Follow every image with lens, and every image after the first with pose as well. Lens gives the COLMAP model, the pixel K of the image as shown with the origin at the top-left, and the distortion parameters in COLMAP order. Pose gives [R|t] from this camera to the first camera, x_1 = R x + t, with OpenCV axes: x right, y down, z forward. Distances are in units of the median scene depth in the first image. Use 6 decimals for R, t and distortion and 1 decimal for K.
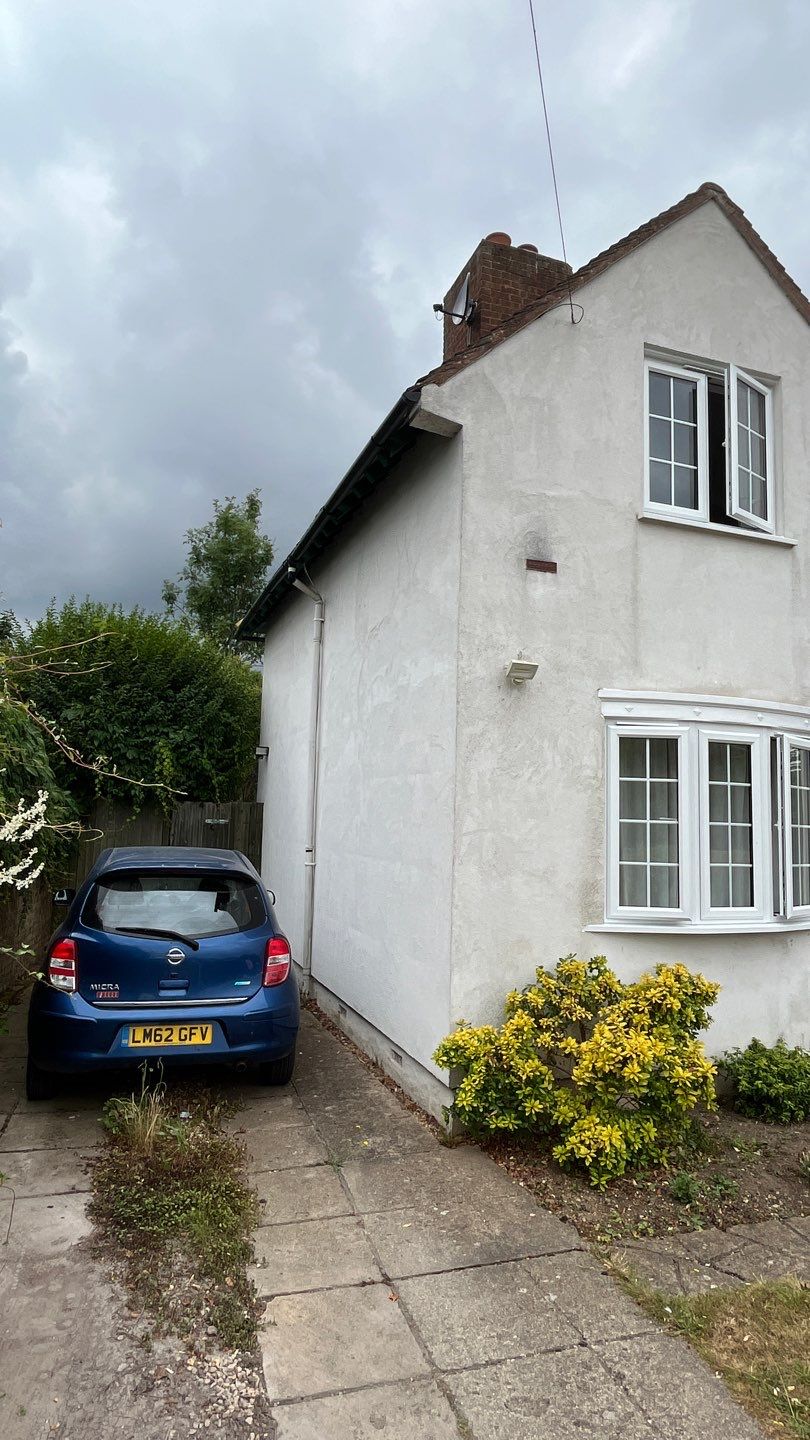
lens RADIAL K [[825.9, 0, 402.6], [0, 825.9, 716.0], [0, 0, 1]] dist [-0.005700, -0.001300]
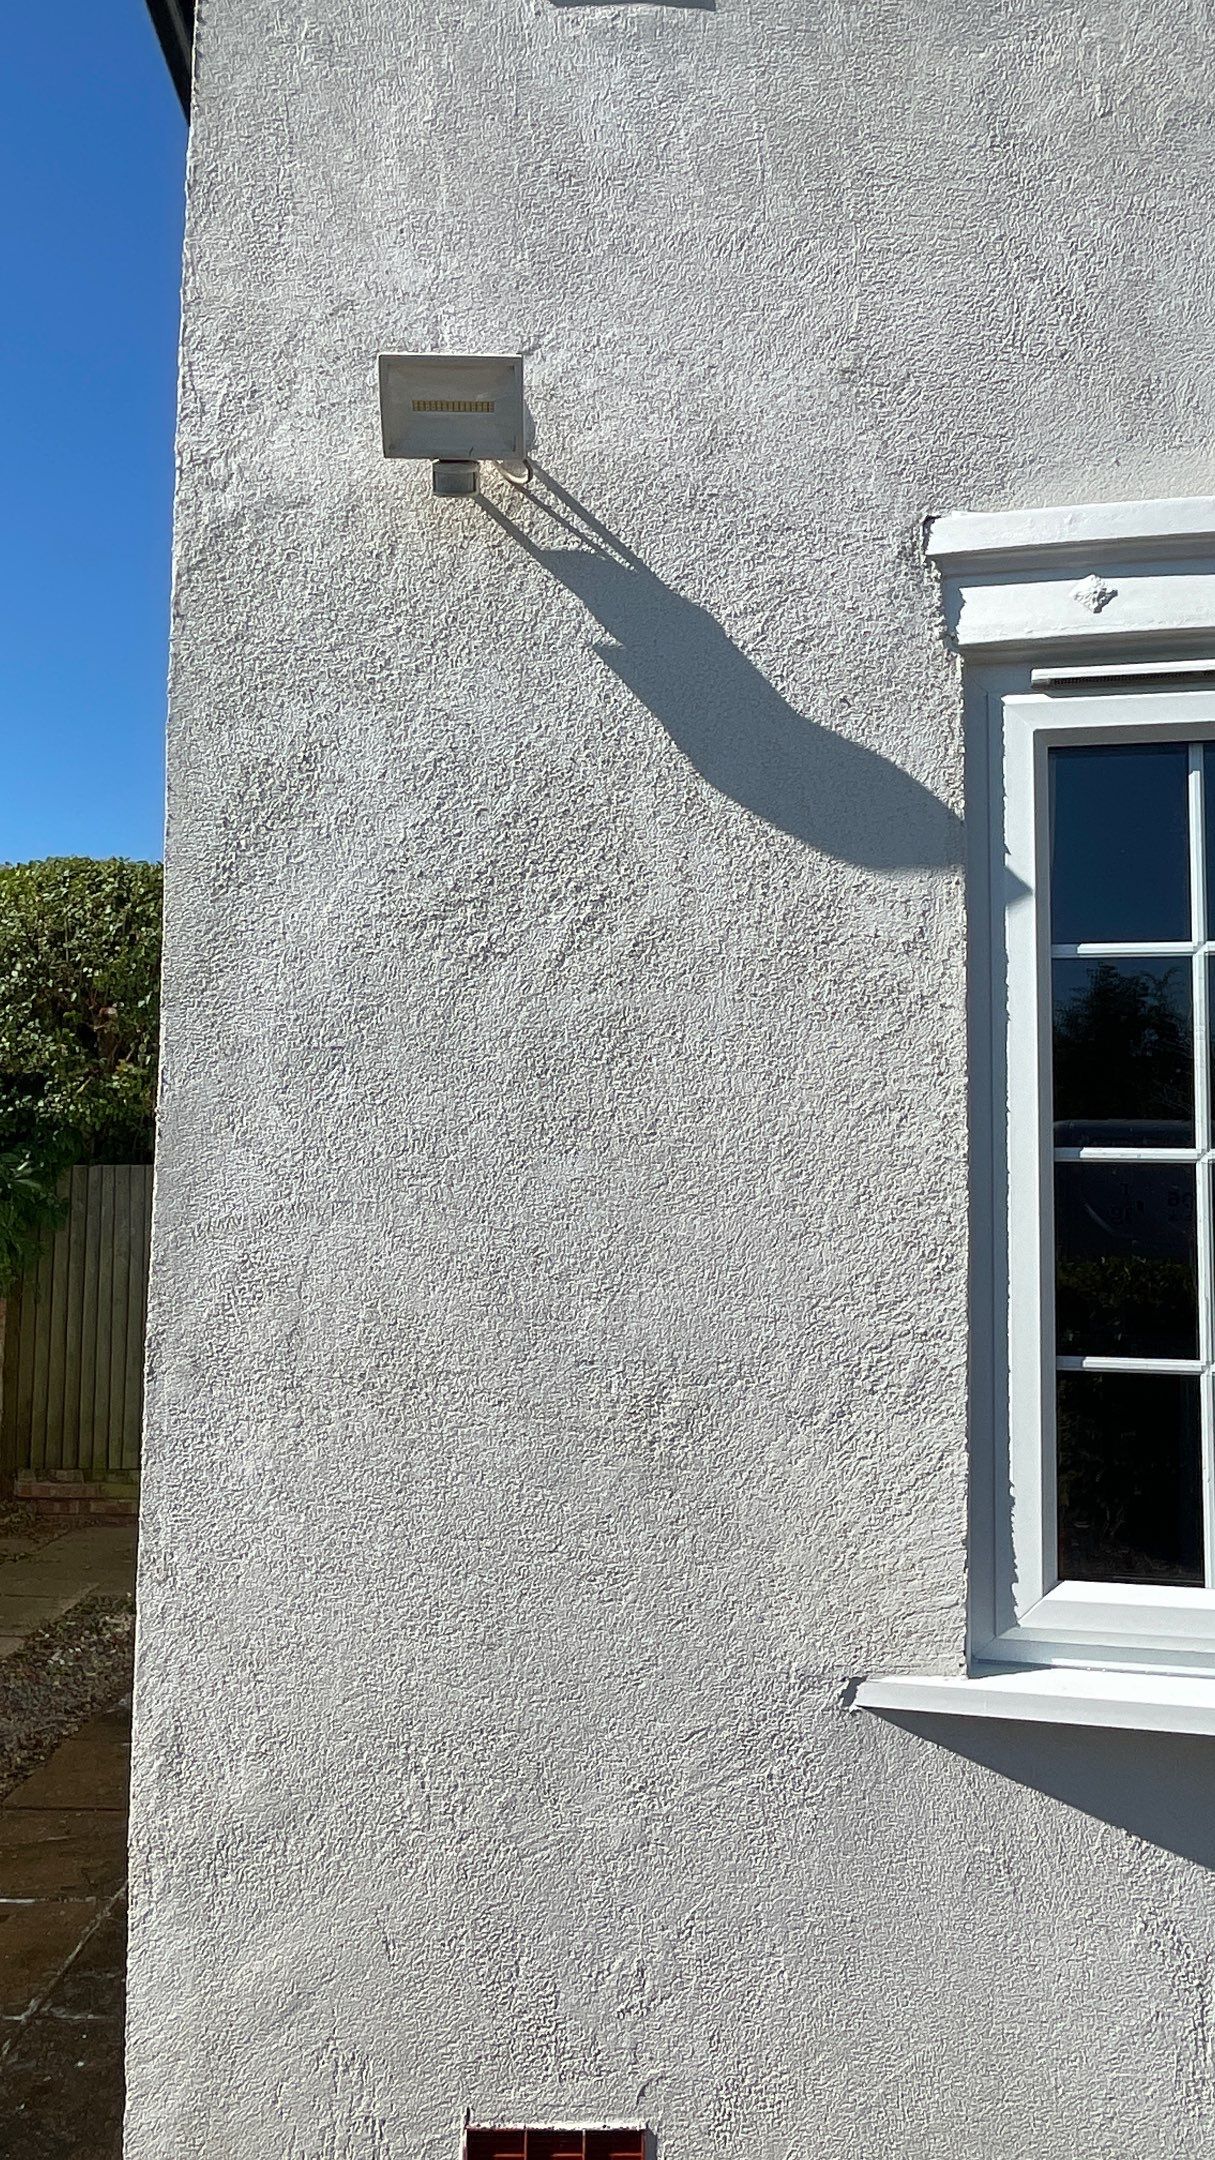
lens RADIAL K [[1479.6, 0, 651.9], [0, 1479.6, 1087.7], [0, 0, 1]] dist [0.002614, 0.000228]
pose [[0.953036, -0.042892, -0.299805, 0.281397], [0.052847, 0.998285, 0.025174, 0.097371], [0.298211, -0.039835, 0.953668, 0.634827]]
